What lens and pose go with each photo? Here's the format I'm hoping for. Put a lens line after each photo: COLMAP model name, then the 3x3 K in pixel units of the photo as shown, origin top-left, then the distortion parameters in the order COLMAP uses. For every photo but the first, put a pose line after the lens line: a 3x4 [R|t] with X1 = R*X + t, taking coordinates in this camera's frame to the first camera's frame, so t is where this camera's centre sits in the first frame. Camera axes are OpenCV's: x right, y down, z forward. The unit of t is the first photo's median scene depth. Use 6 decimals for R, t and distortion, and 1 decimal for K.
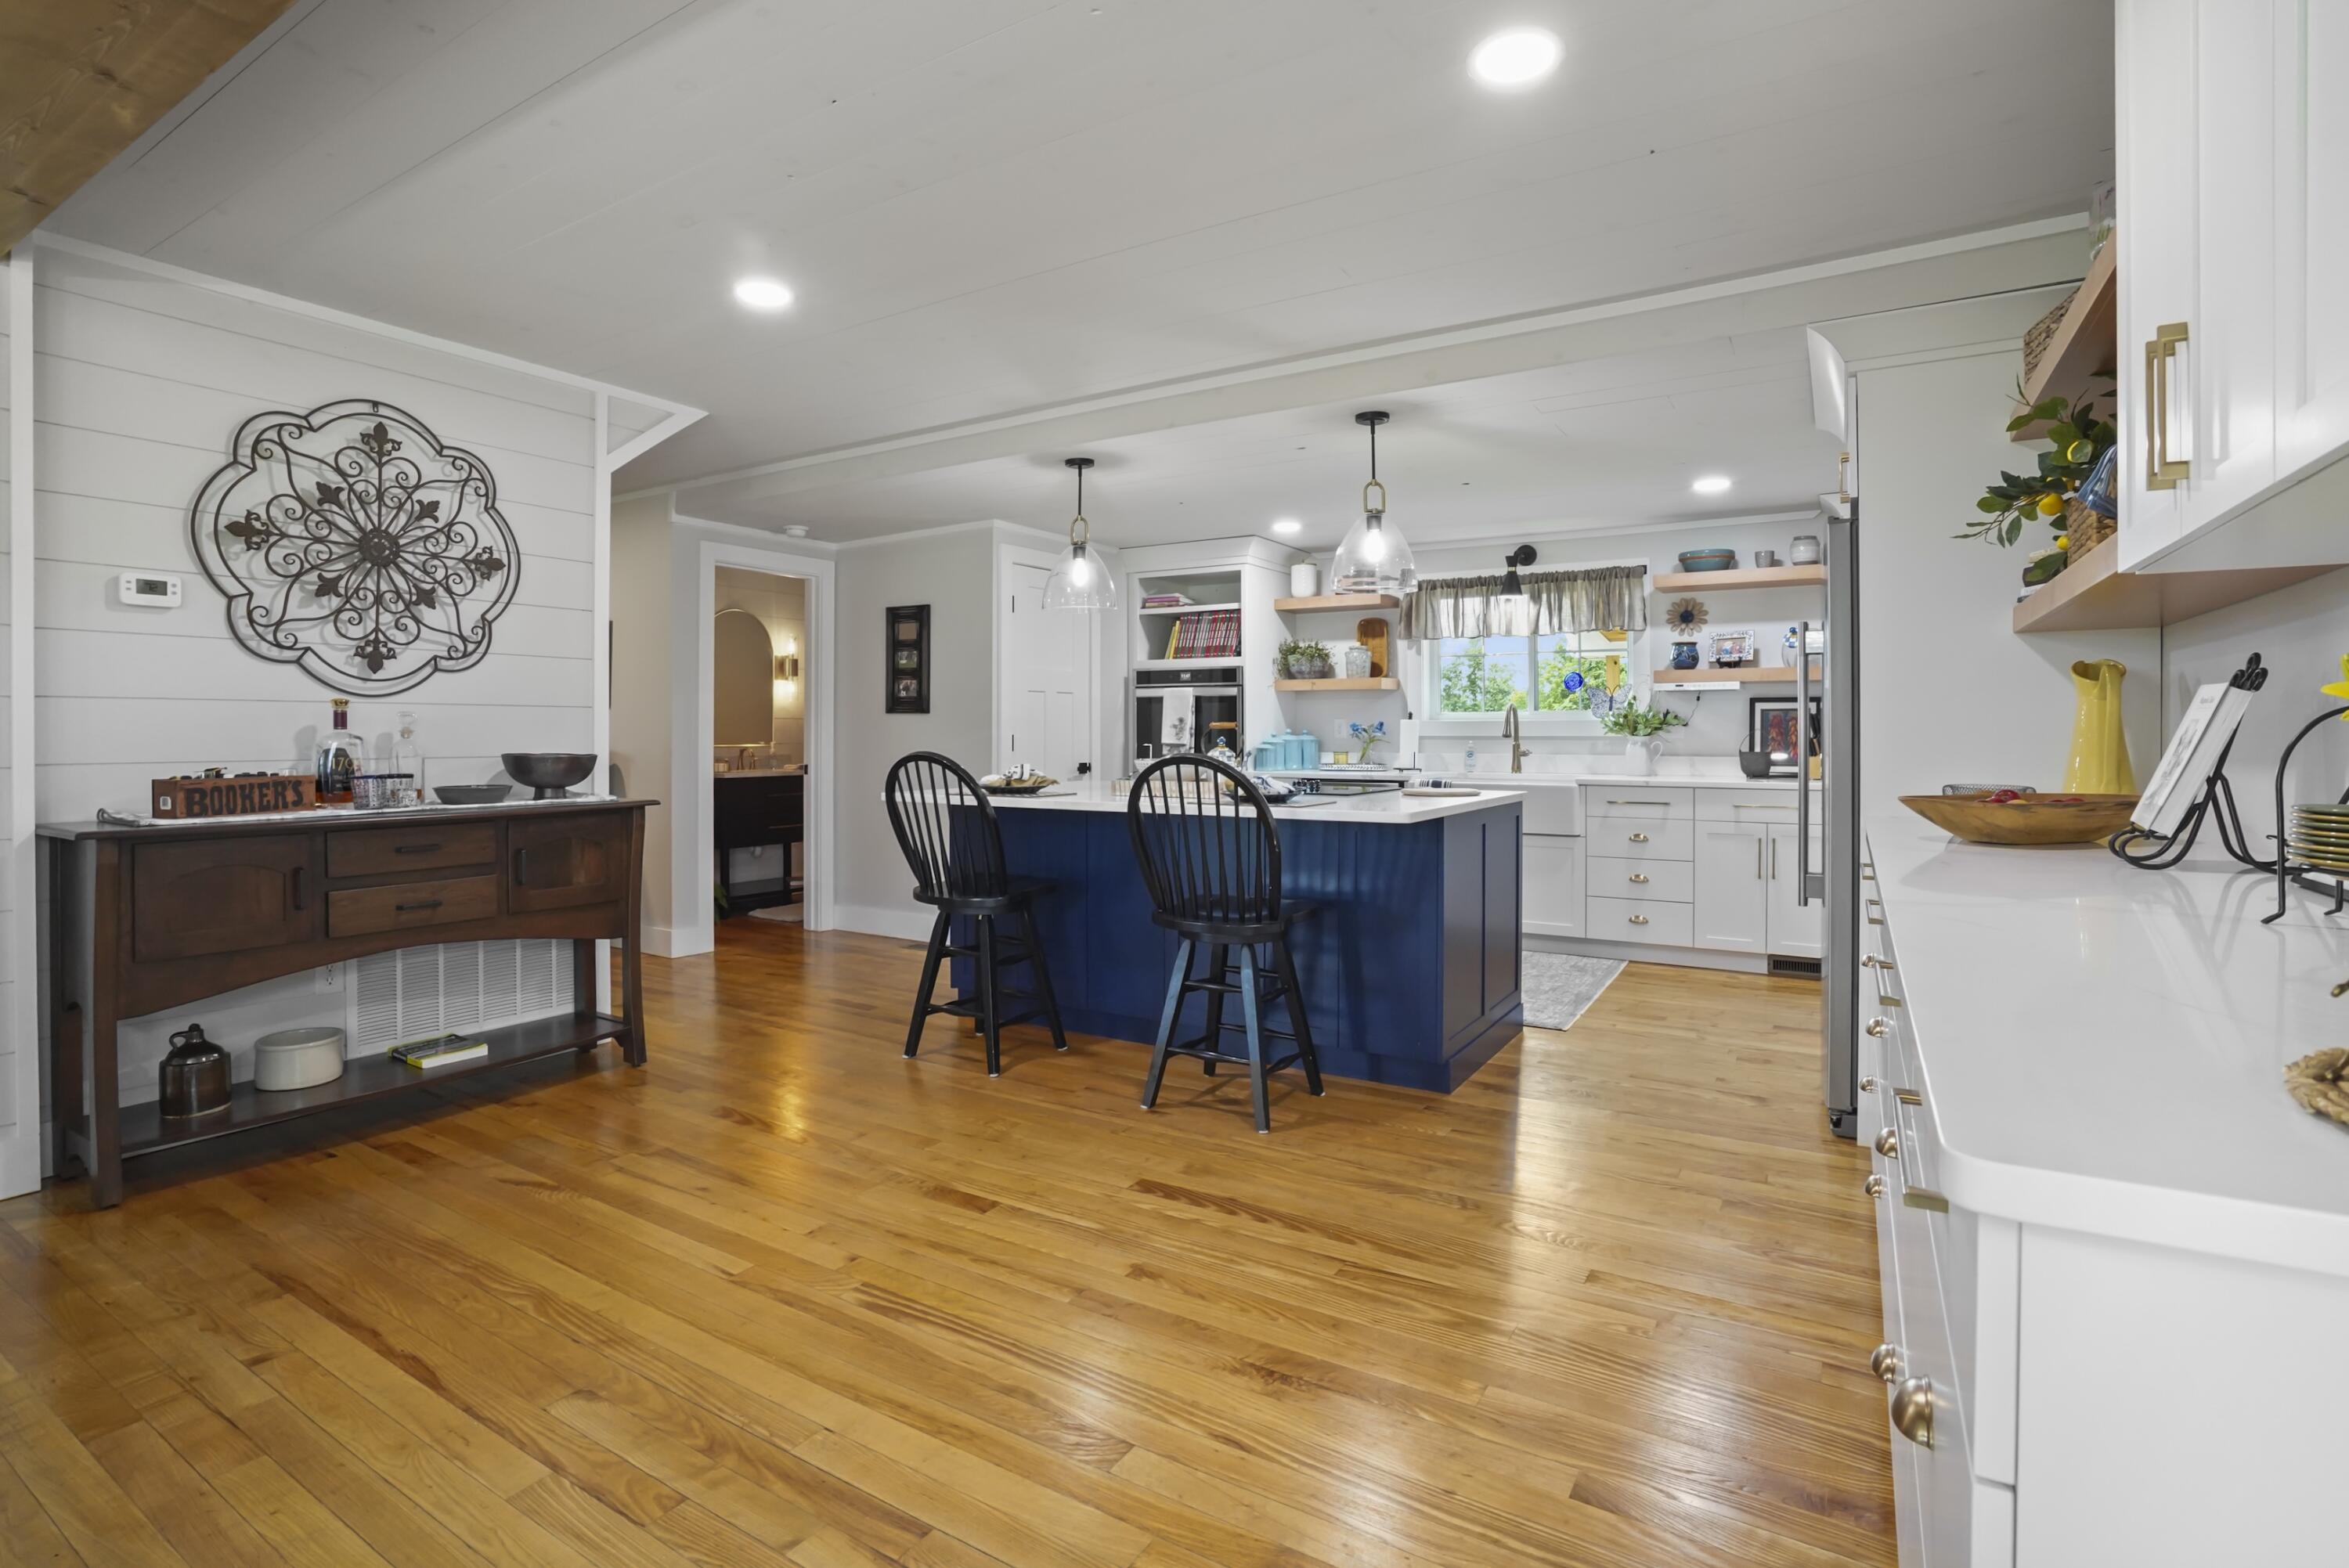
lens RADIAL K [[1123.6, 0, 1177.6], [0, 1123.6, 729.1], [0, 0, 1]] dist [-0.075736, 0.025492]
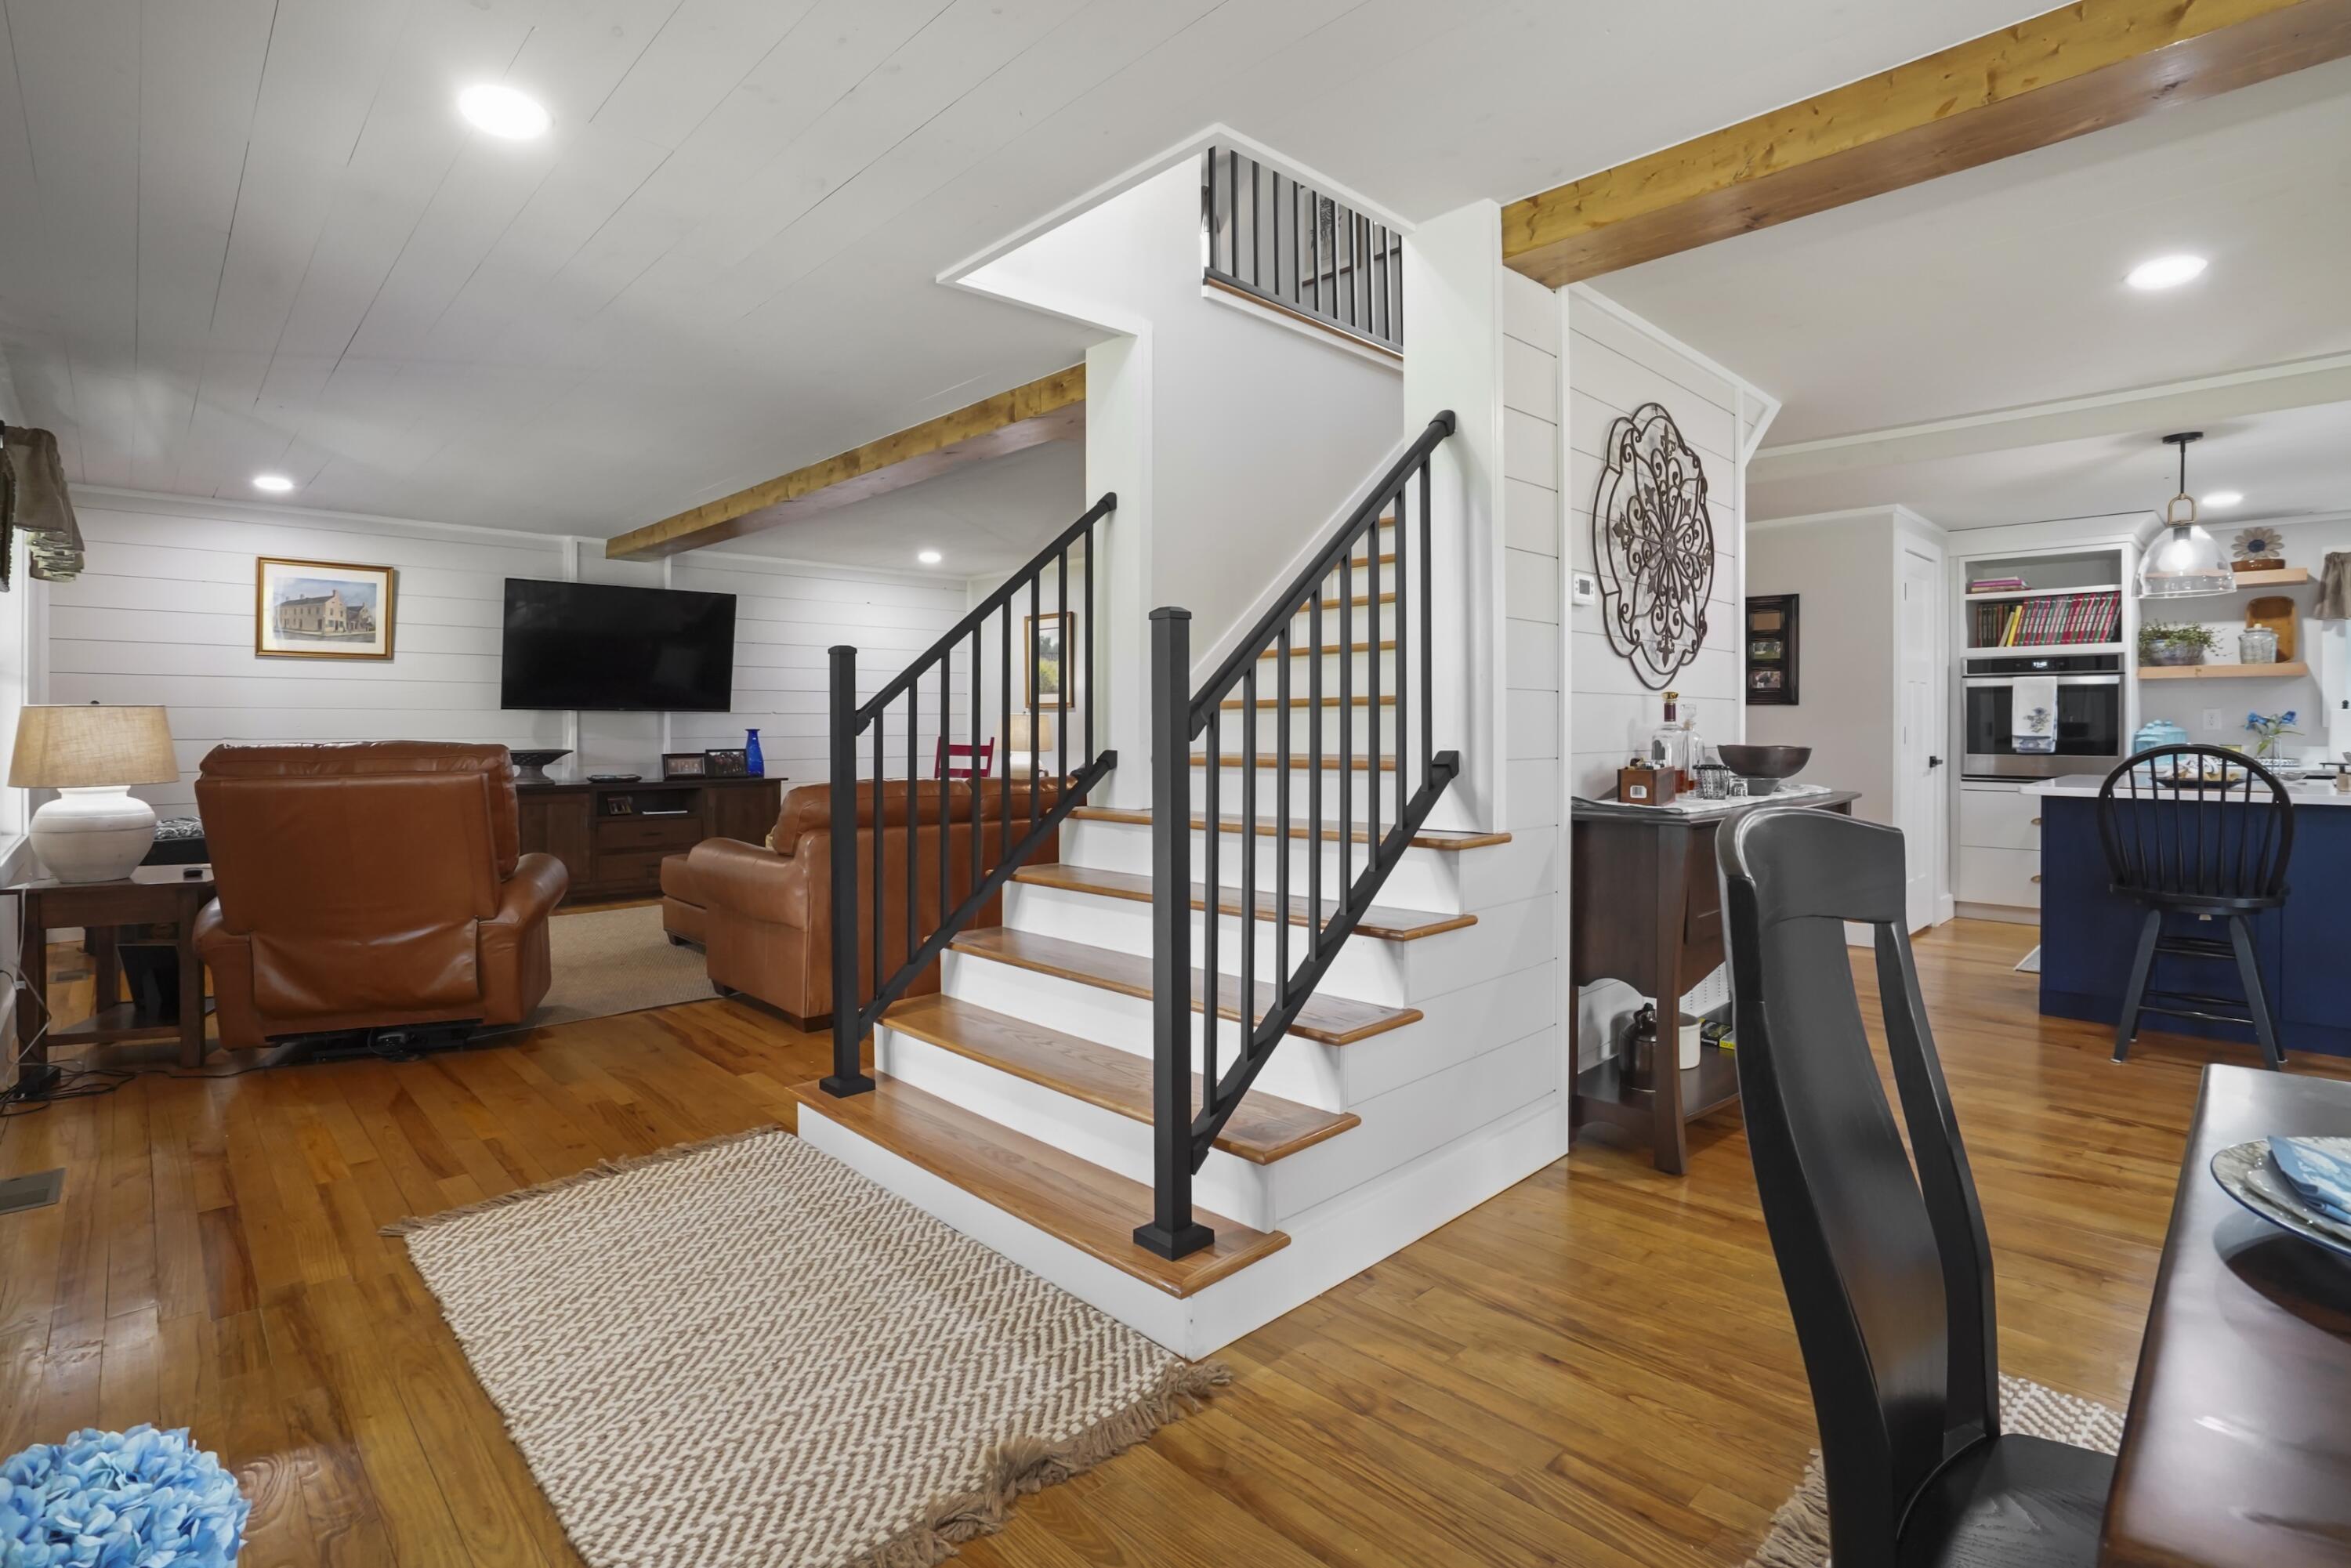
lens RADIAL K [[1119.4, 0, 1214.9], [0, 1119.4, 725.6], [0, 0, 1]] dist [-0.002507, -0.000349]
pose [[0.973330, -0.001497, -0.229405, -0.844529], [0.002118, 0.999995, 0.002461, 0.001173], [0.229400, -0.002882, 0.973328, -0.130772]]
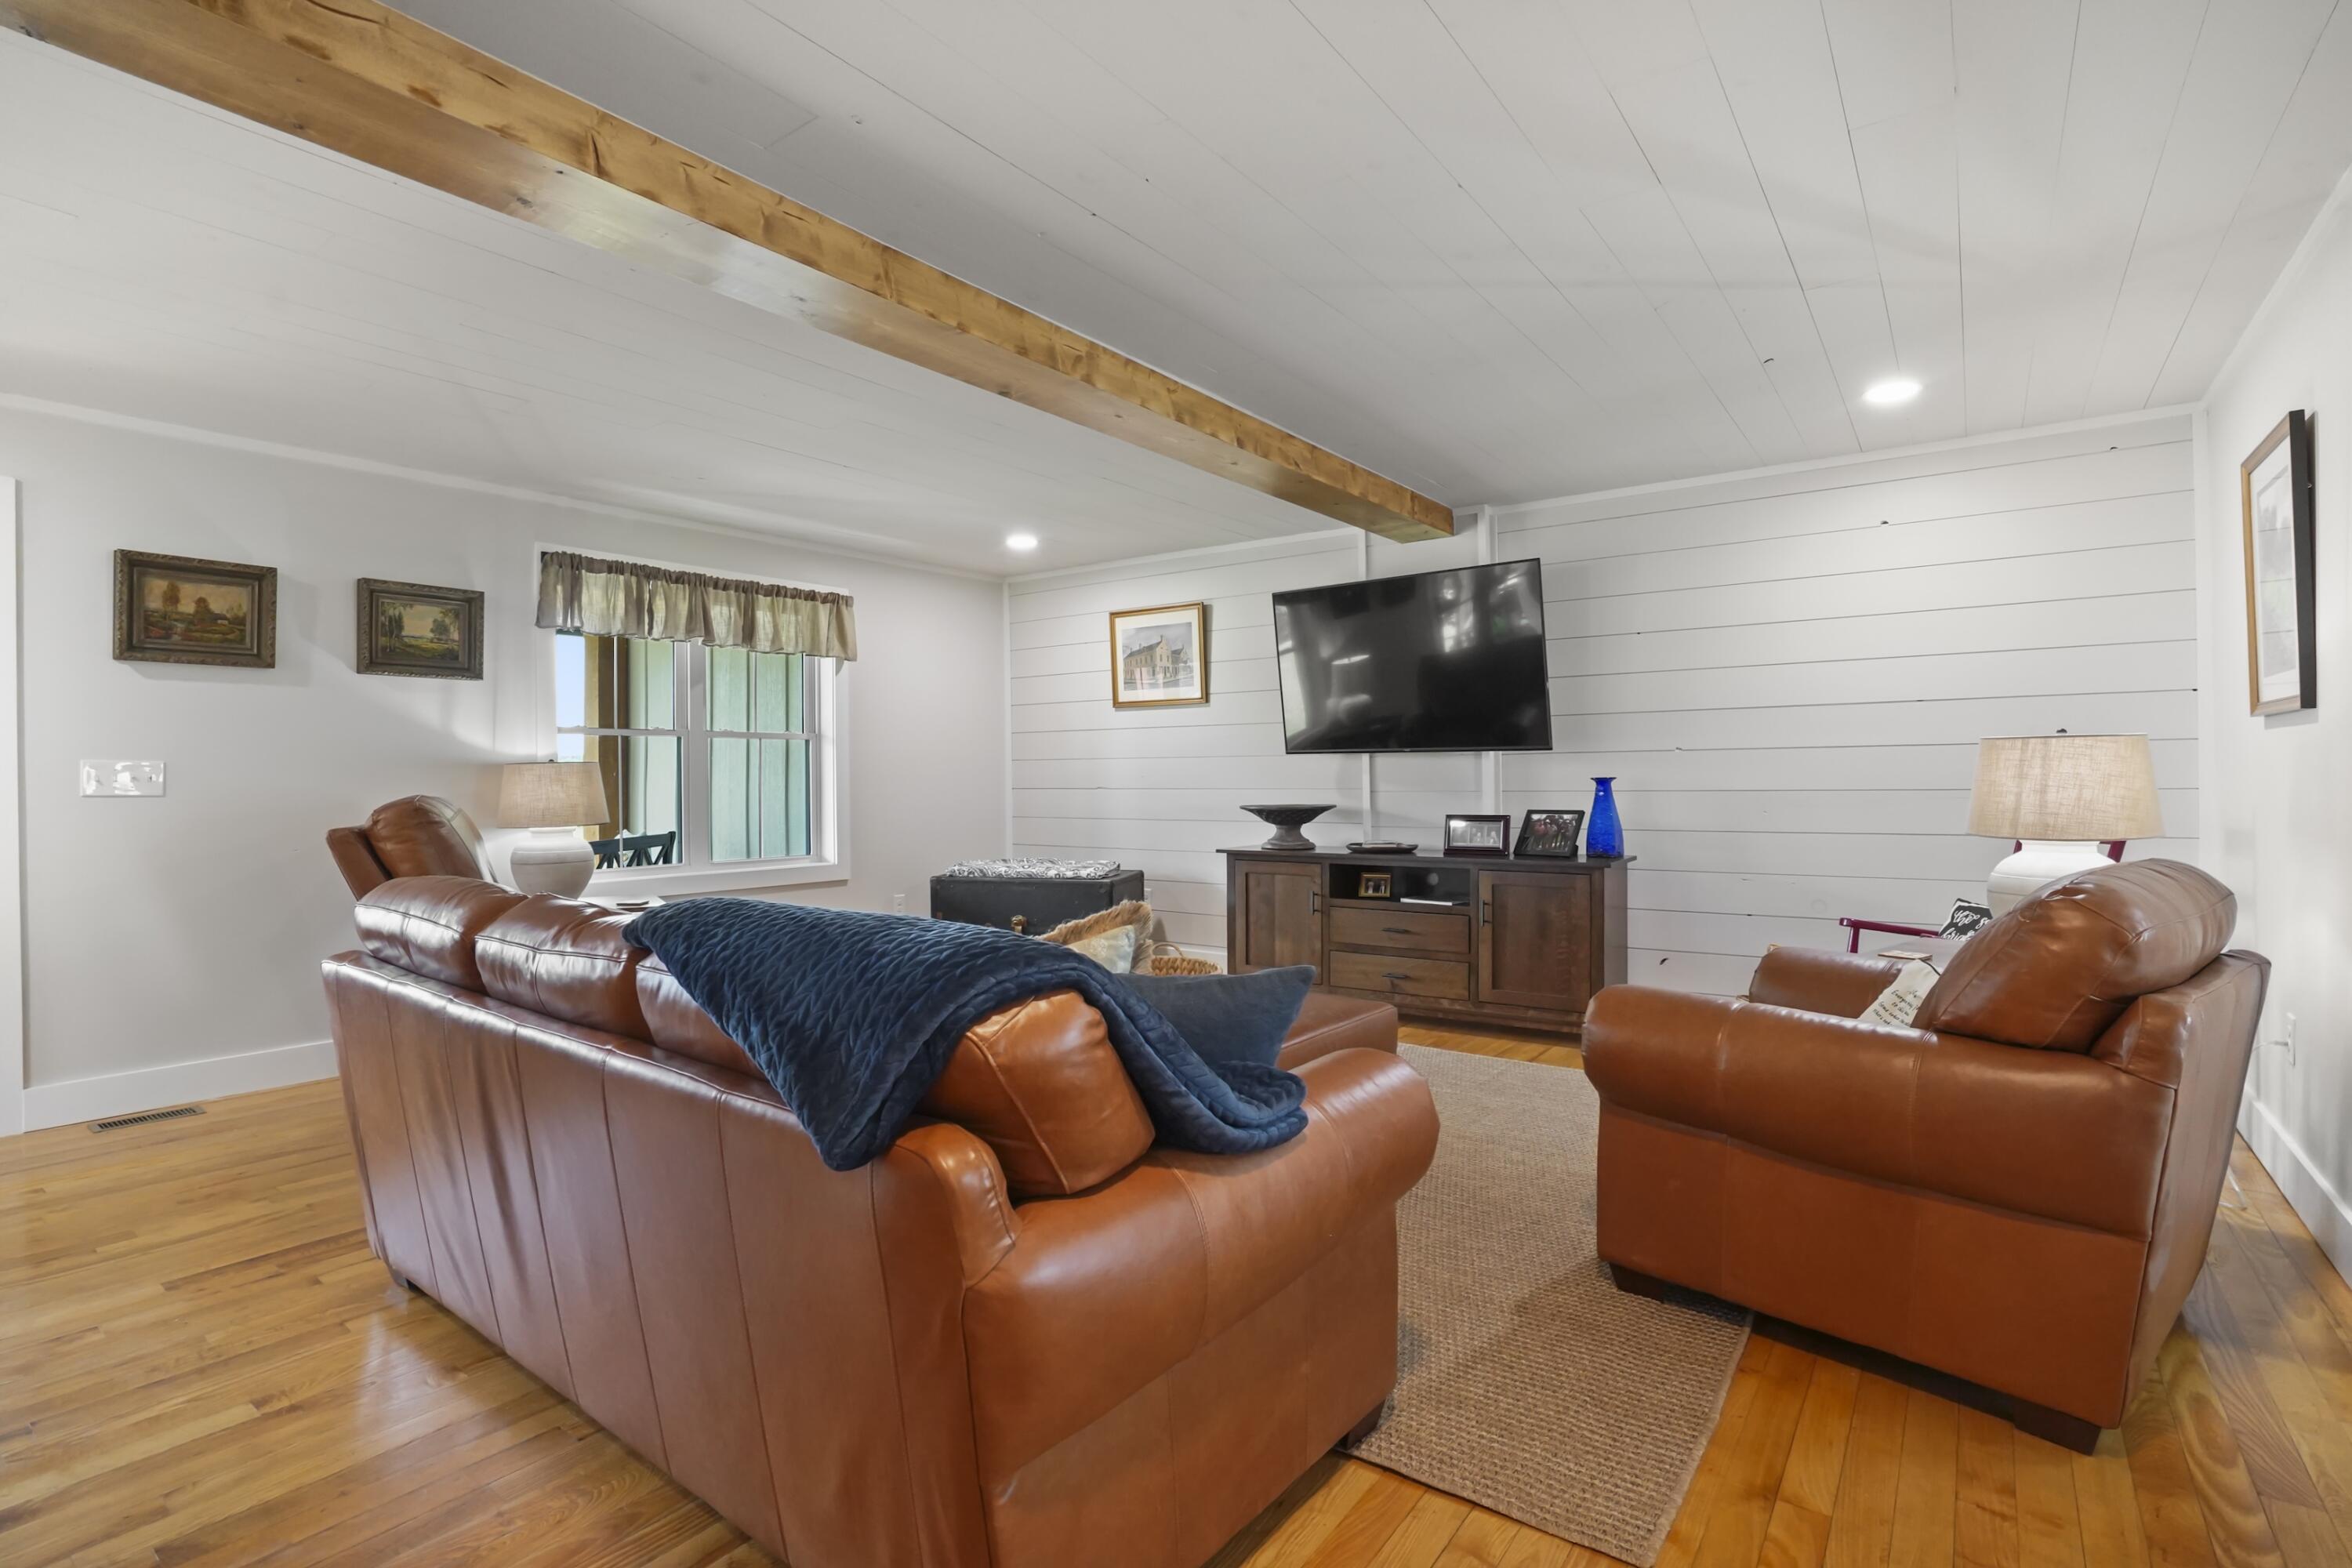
lens RADIAL K [[1126.6, 0, 1180.1], [0, 1126.6, 799.9], [0, 0, 1]] dist [-0.062213, 0.026393]
pose [[-0.092579, 0.021196, -0.995480, -0.882399], [0.009352, 0.999748, 0.020417, 0.006215], [0.995661, -0.007420, -0.092754, 1.492152]]
